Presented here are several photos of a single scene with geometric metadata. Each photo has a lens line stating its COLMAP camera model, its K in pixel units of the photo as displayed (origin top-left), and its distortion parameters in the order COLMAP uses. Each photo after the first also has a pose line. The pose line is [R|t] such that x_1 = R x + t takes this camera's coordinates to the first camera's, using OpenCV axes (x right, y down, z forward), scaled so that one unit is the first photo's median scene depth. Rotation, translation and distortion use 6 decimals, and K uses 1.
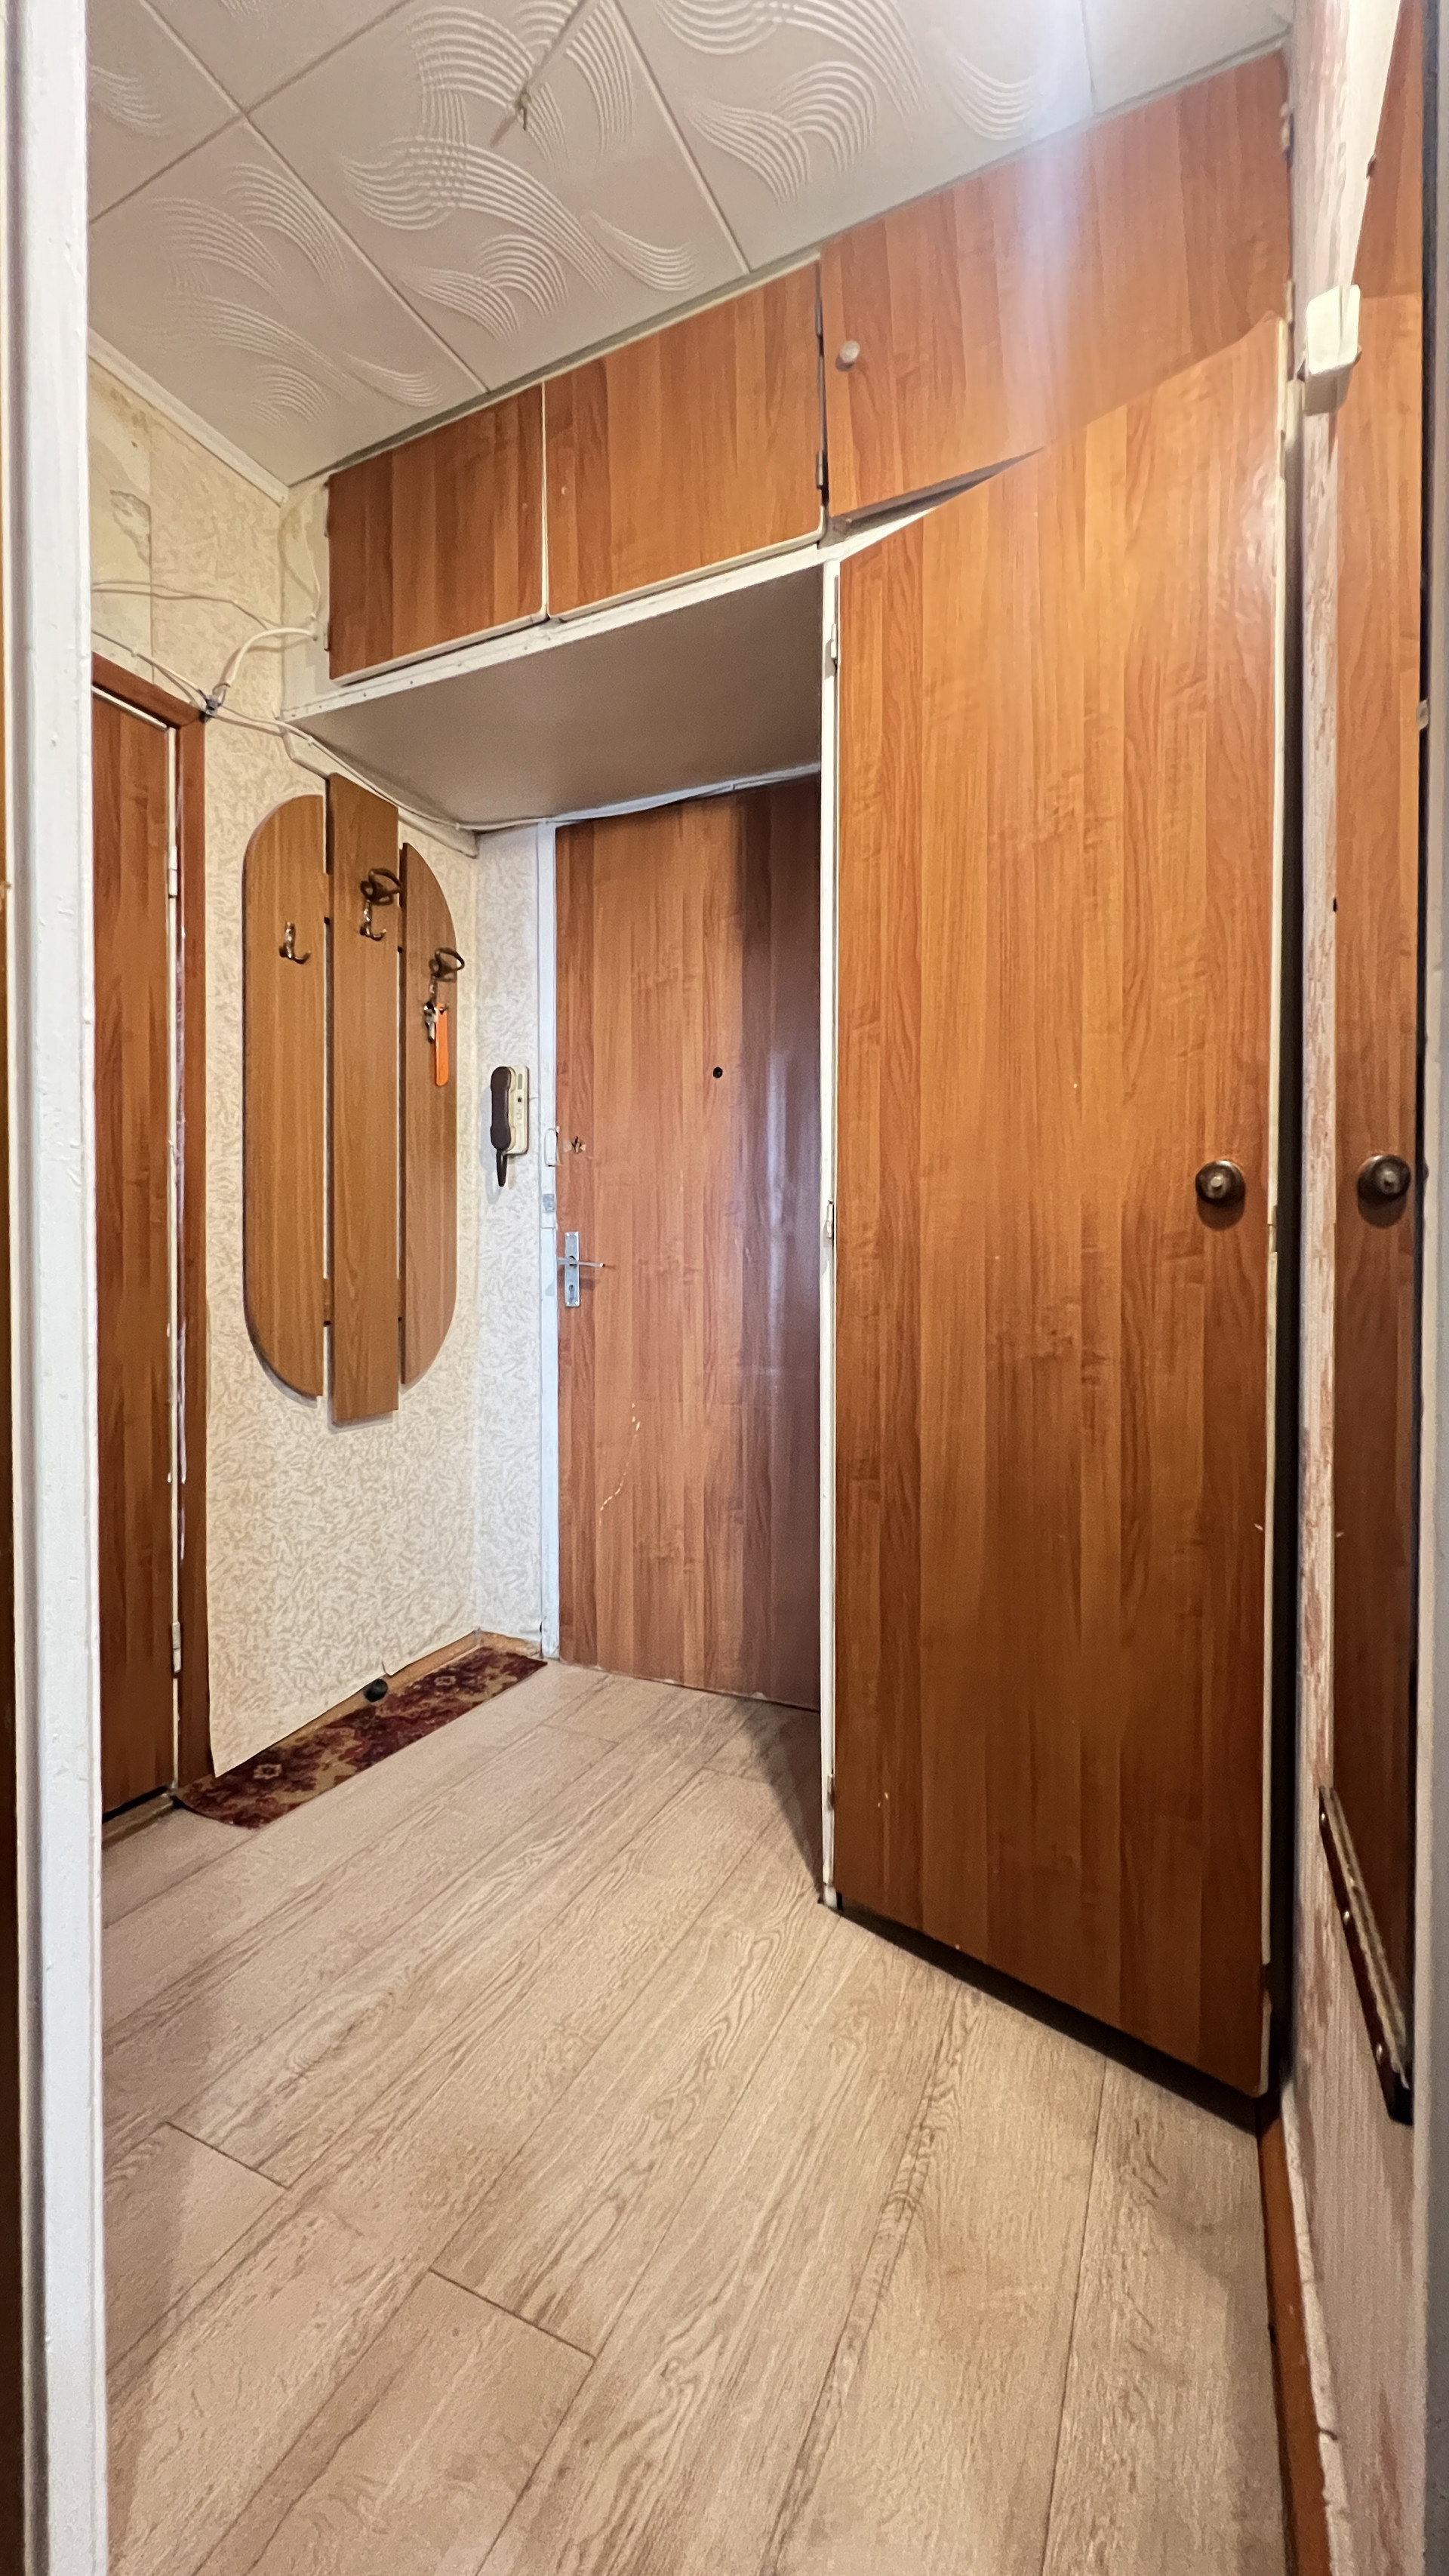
lens RADIAL K [[1031.1, 0, 722.2], [0, 1031.1, 1279.2], [0, 0, 1]] dist [-0.001350, 0.000976]
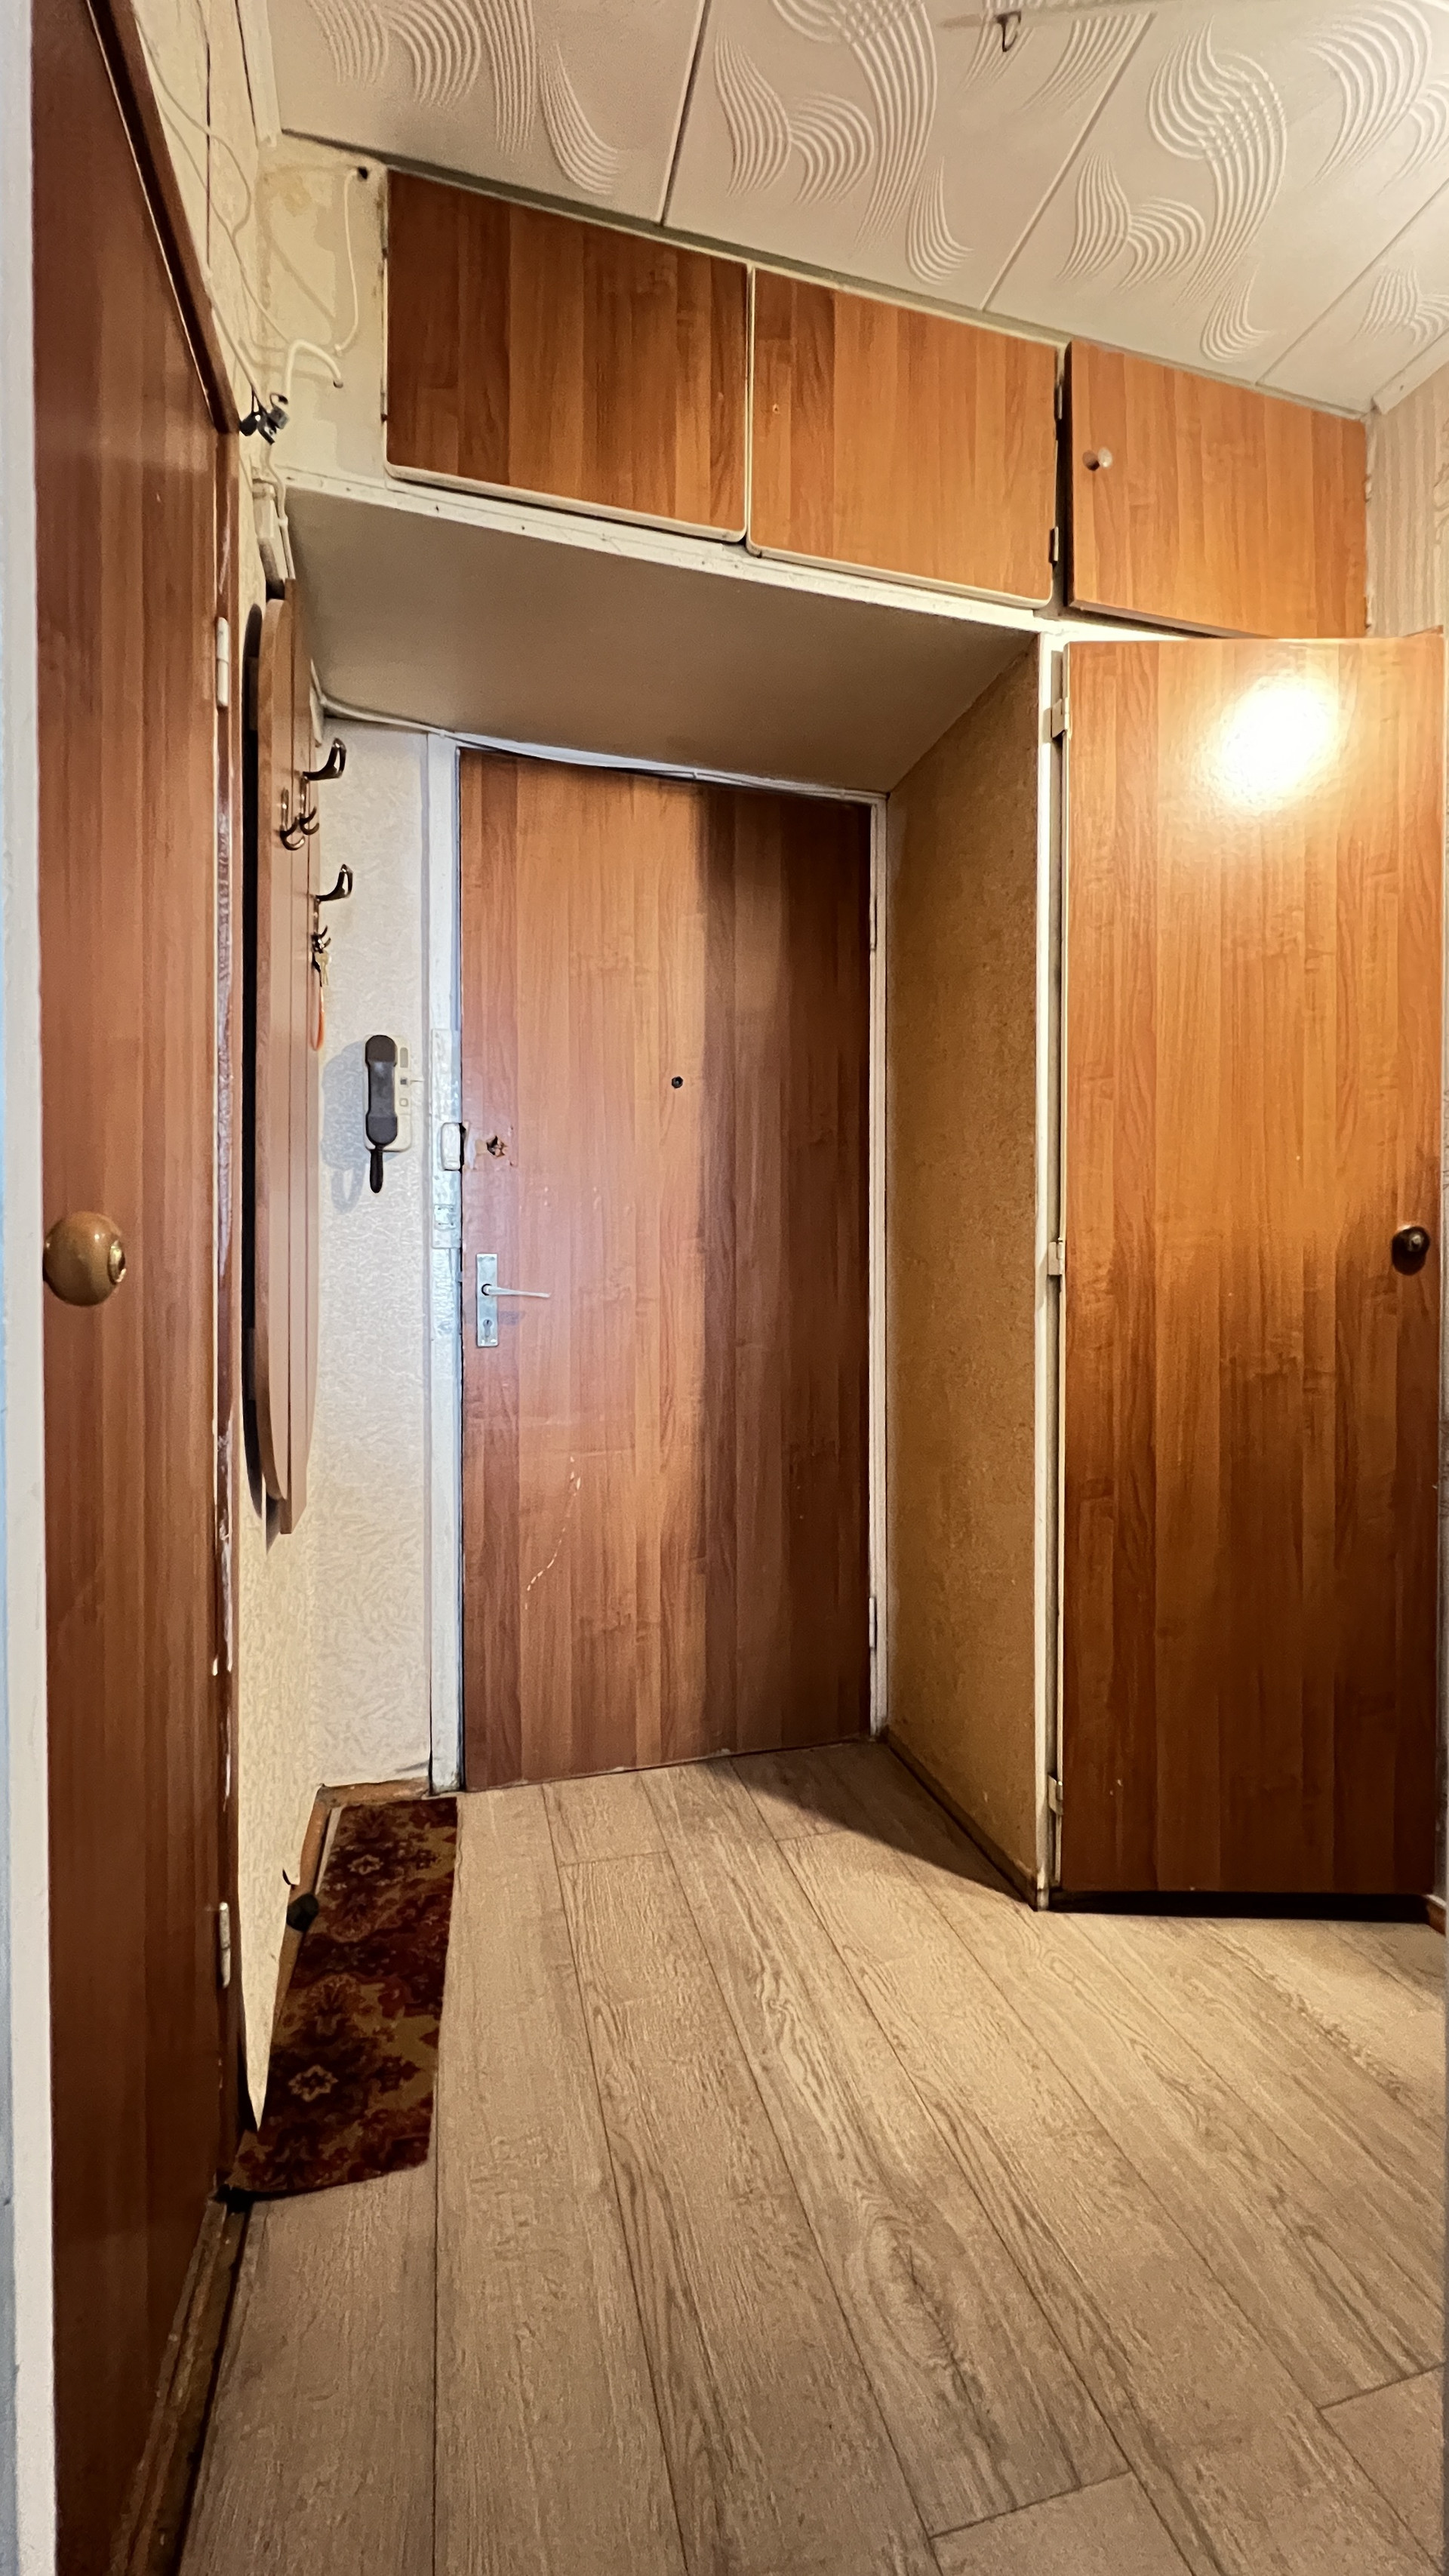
lens RADIAL K [[1031.1, 0, 733.9], [0, 1031.1, 1279.8], [0, 0, 1]] dist [-0.001350, 0.000976]
pose [[0.759070, -0.005040, 0.650989, -0.858956], [0.008365, 0.999963, -0.002012, -0.036209], [-0.650955, 0.006973, 0.759085, 0.425288]]
